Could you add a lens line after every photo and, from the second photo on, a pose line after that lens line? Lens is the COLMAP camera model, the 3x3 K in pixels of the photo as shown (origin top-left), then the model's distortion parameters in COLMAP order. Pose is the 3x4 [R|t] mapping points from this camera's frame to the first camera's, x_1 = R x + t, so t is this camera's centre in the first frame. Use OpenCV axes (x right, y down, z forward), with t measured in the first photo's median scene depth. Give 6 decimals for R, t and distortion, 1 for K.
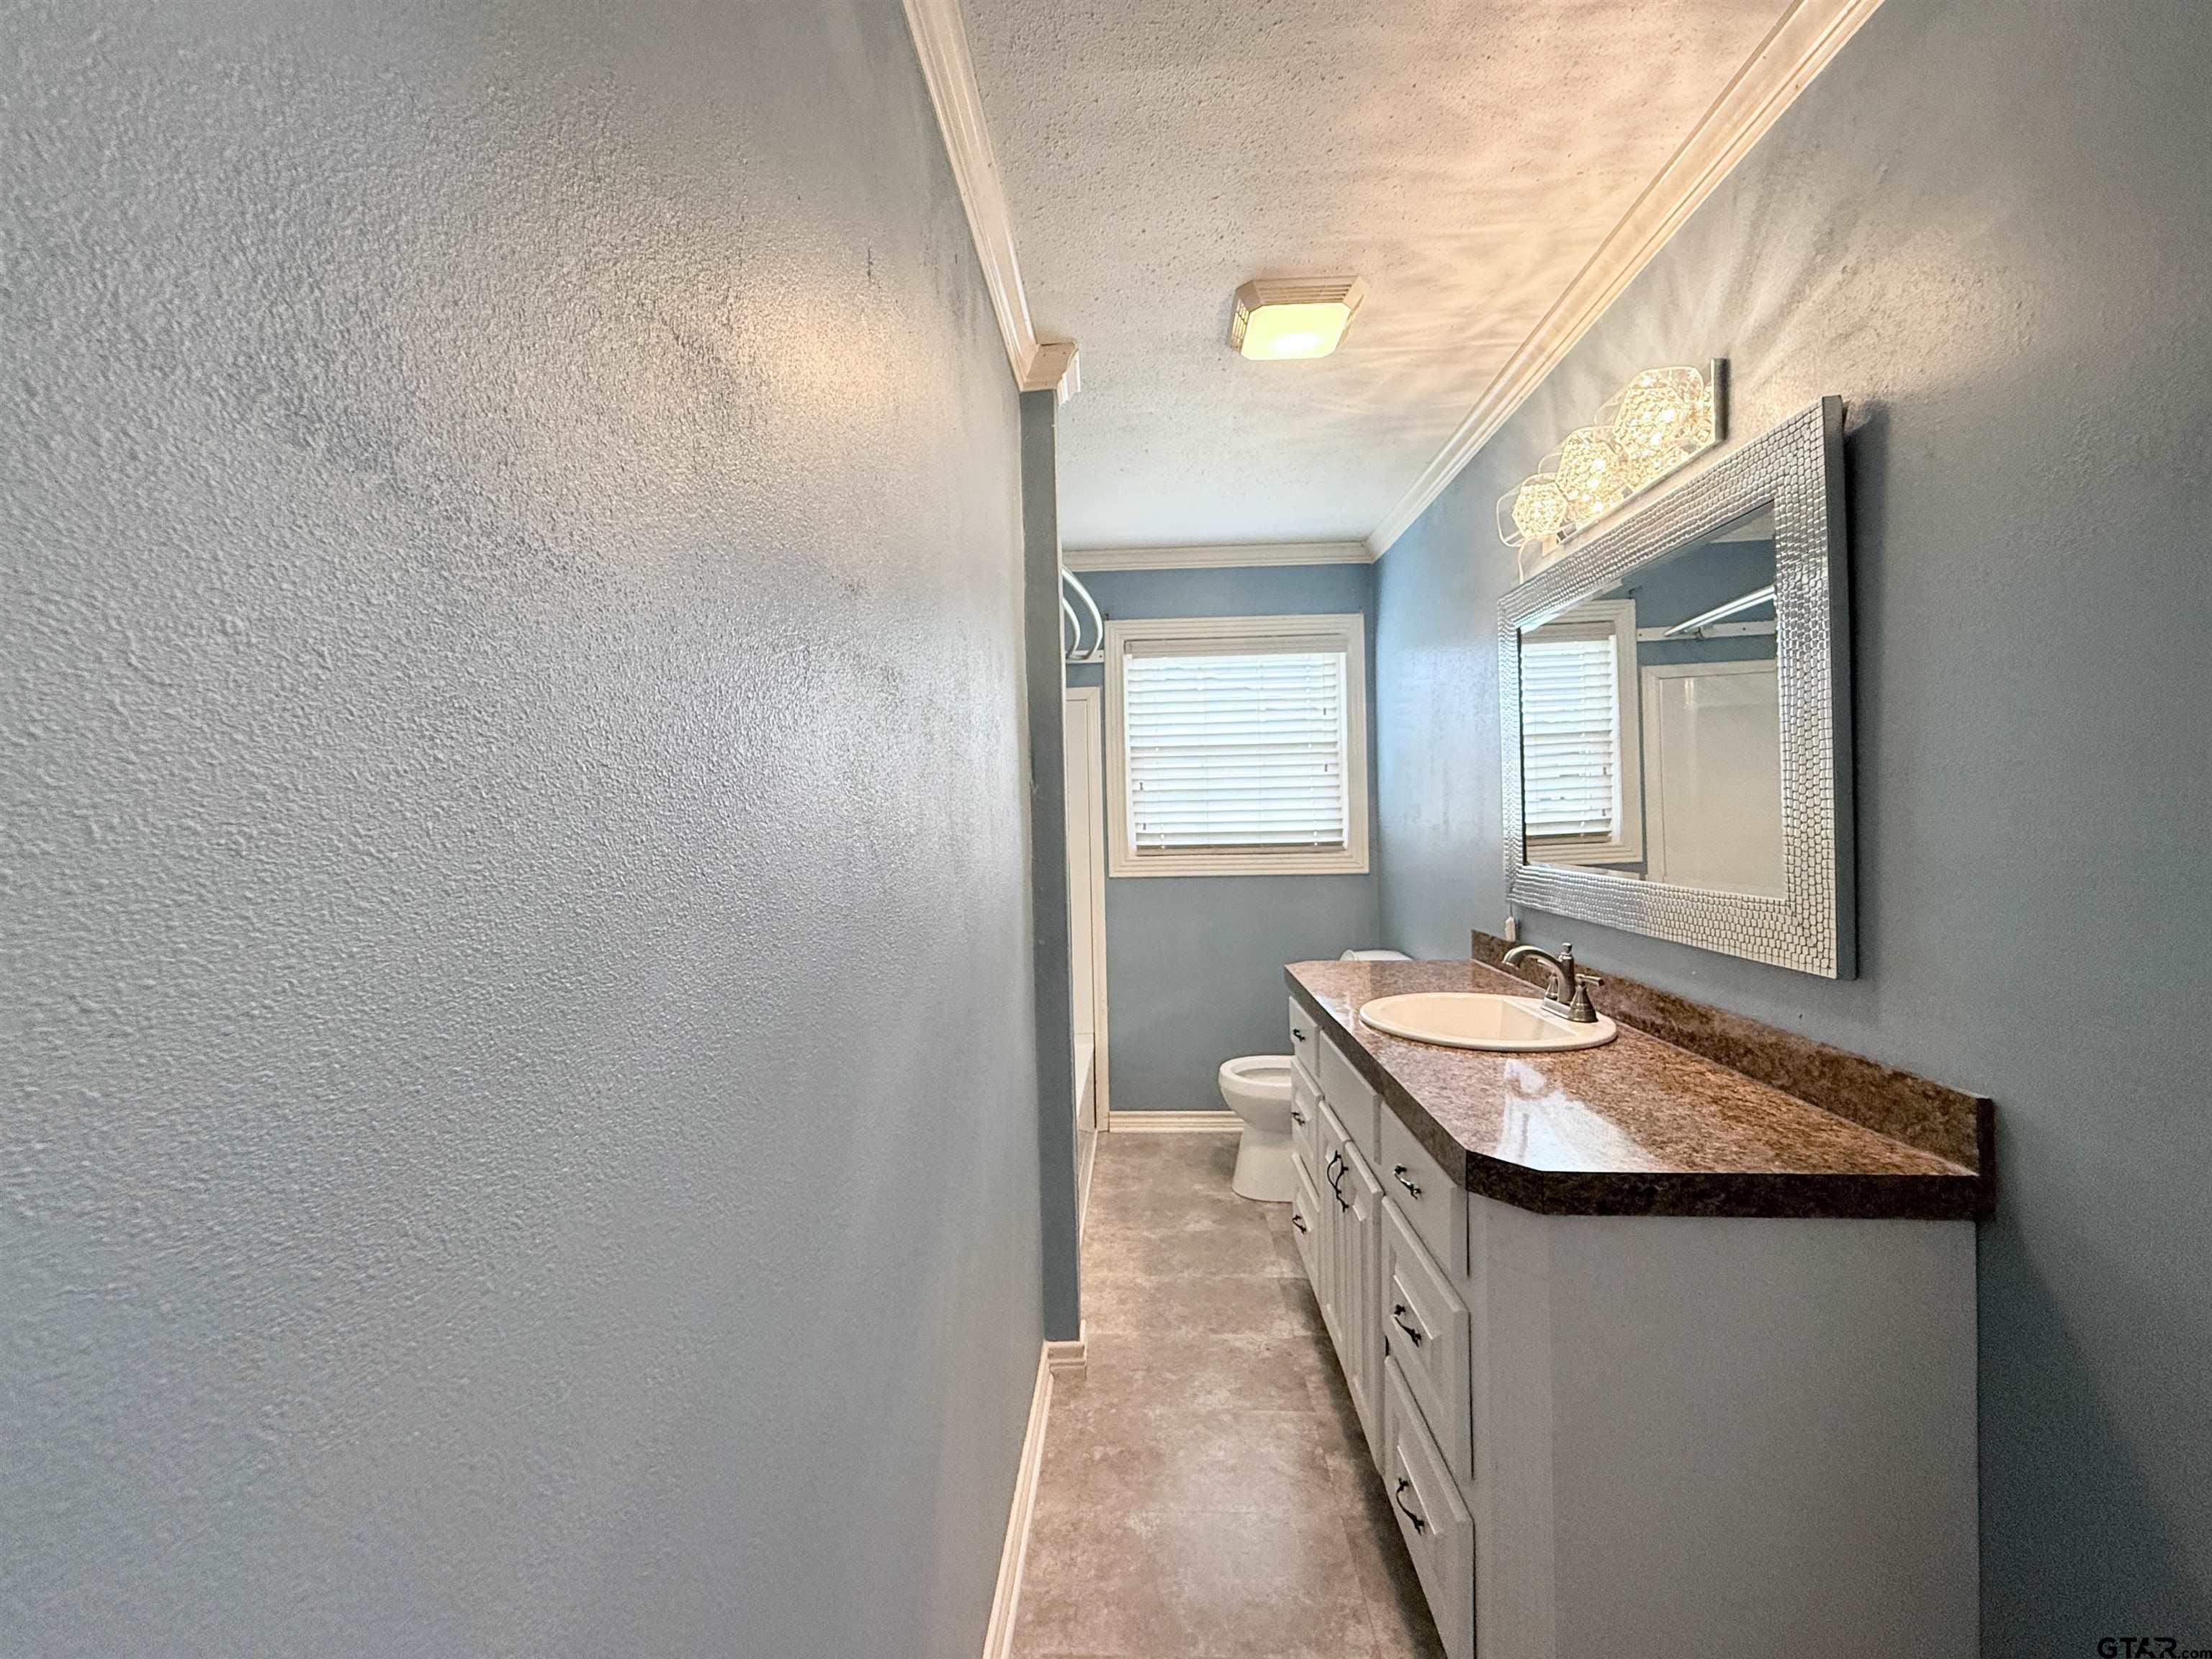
lens RADIAL K [[883.5, 0, 1104.5], [0, 883.5, 829.0], [0, 0, 1]] dist [-0.000345, 0.000263]
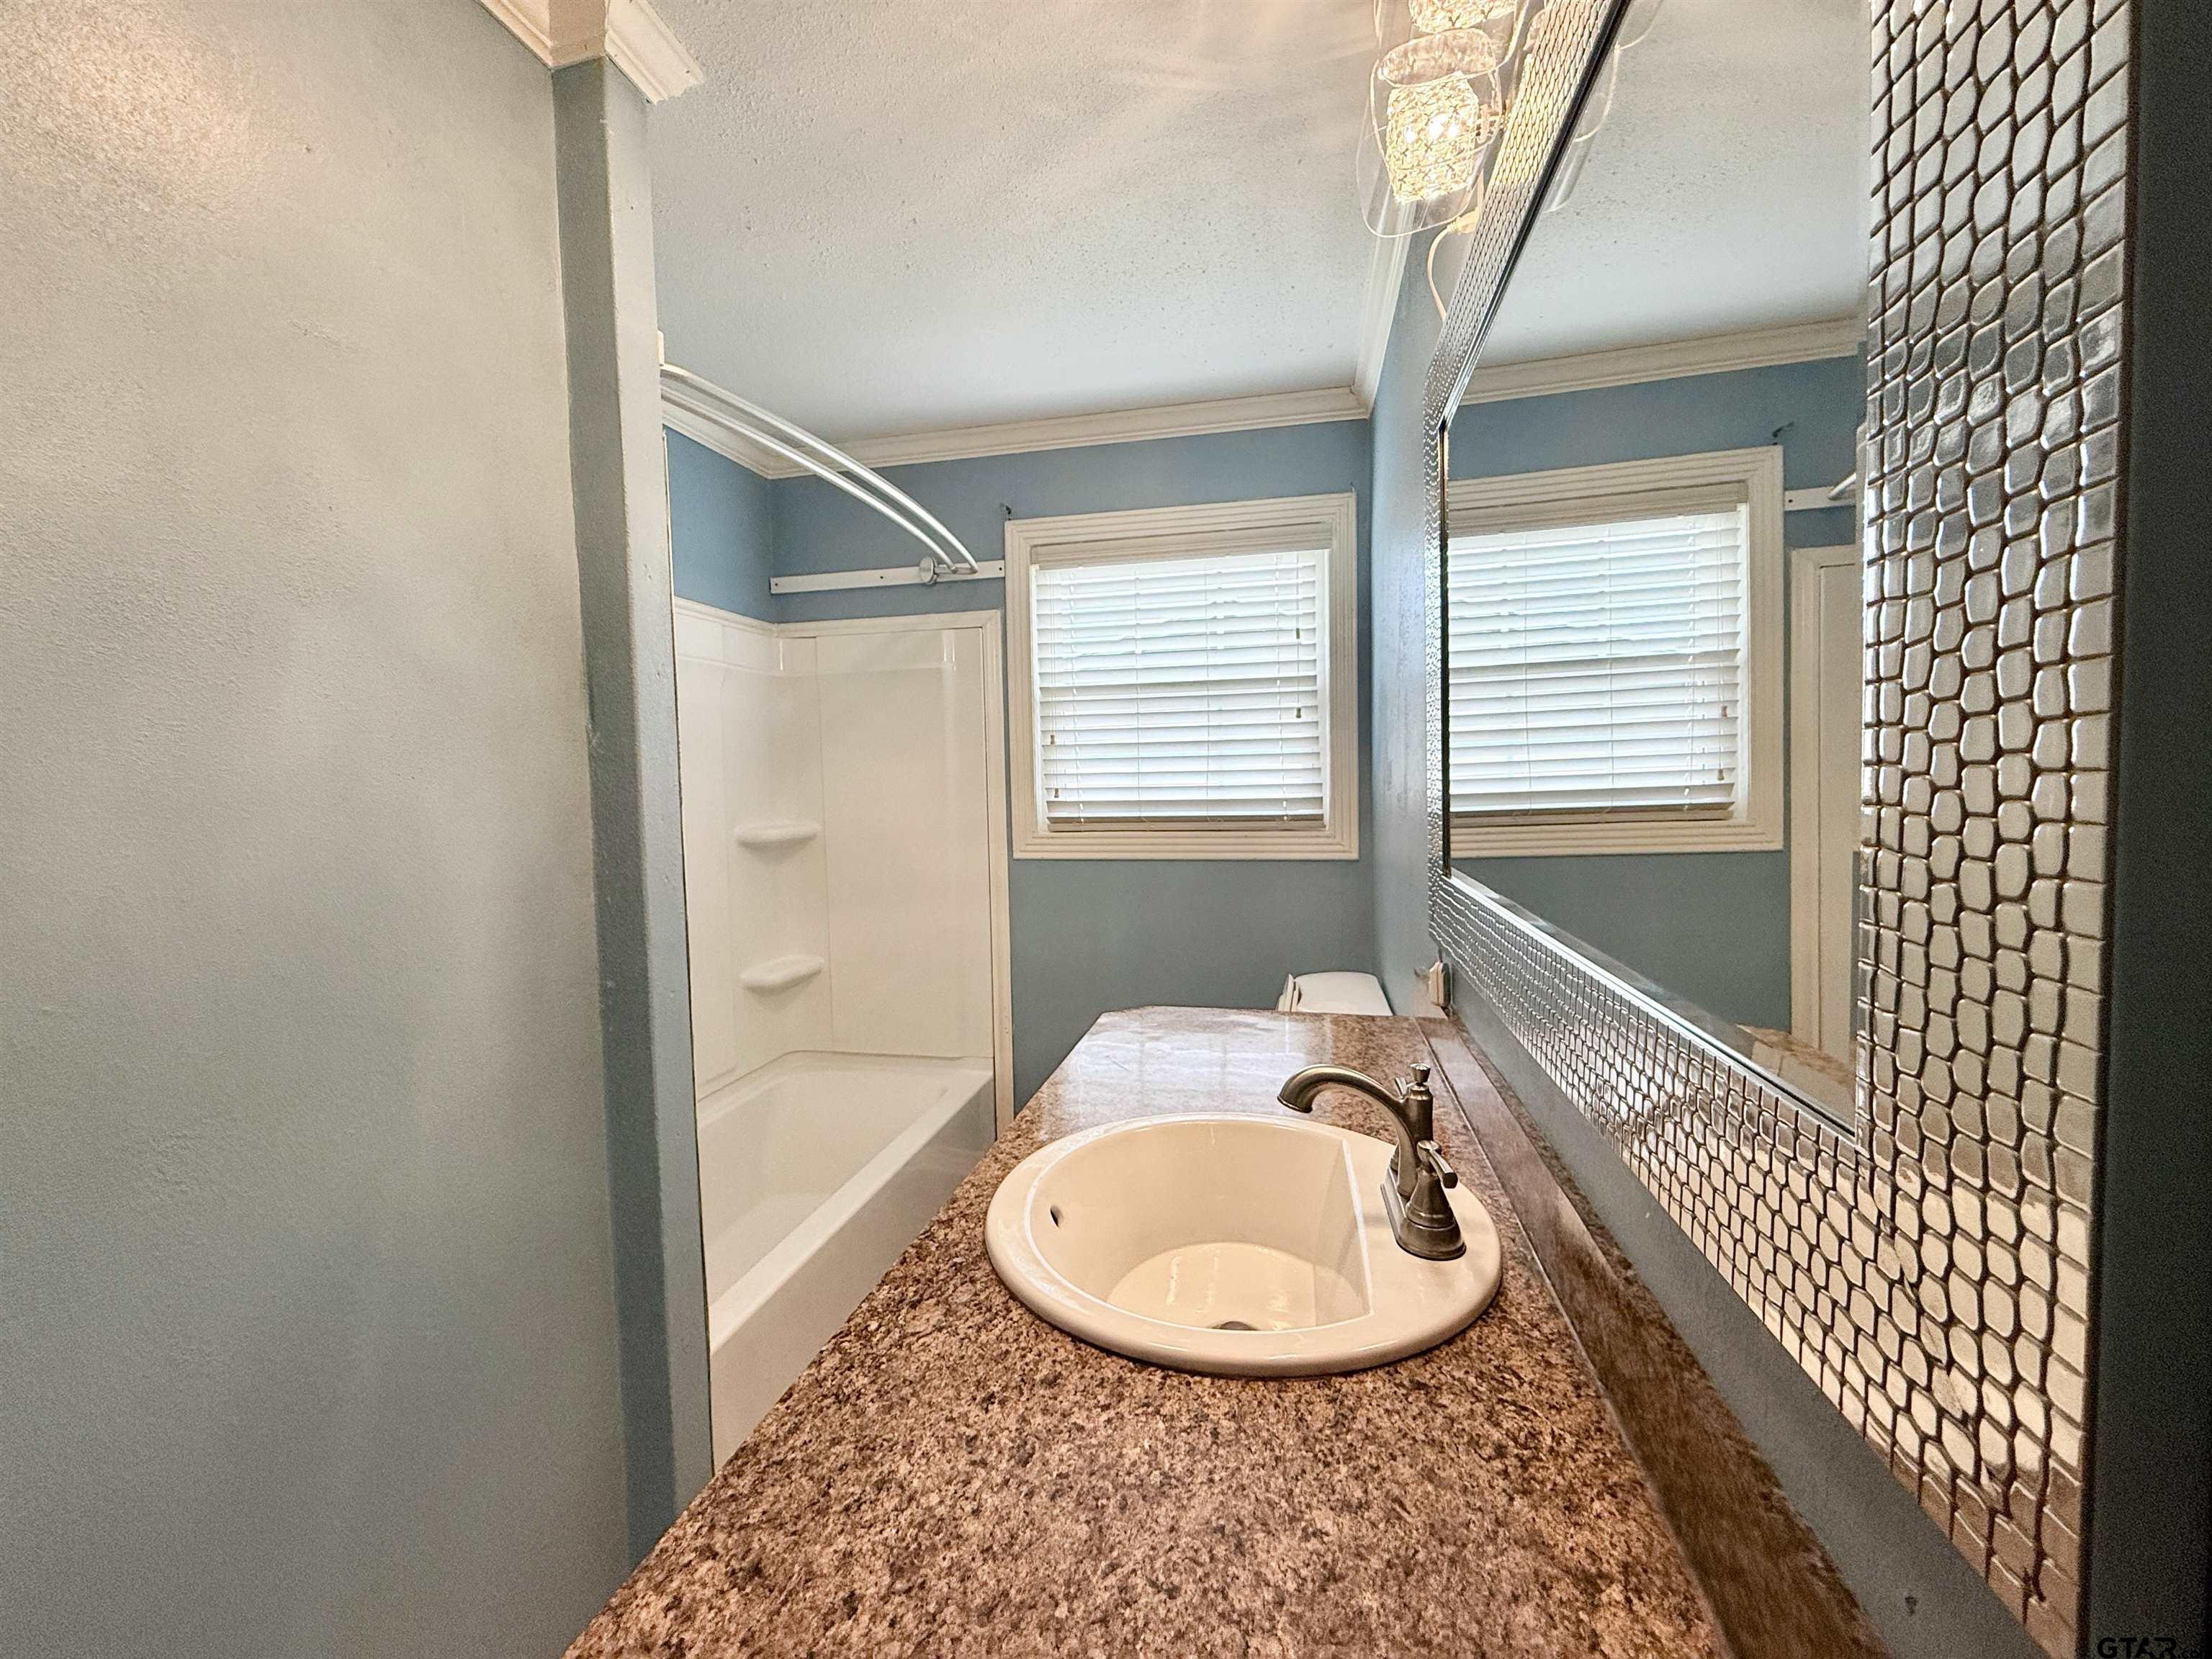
lens RADIAL K [[883.5, 0, 1102.9], [0, 883.5, 828.0], [0, 0, 1]] dist [-0.000345, 0.000263]
pose [[0.985614, 0.010413, -0.168691, 0.216369], [-0.003145, 0.999057, 0.043294, -0.005880], [0.168983, -0.042141, 0.984718, 0.260510]]
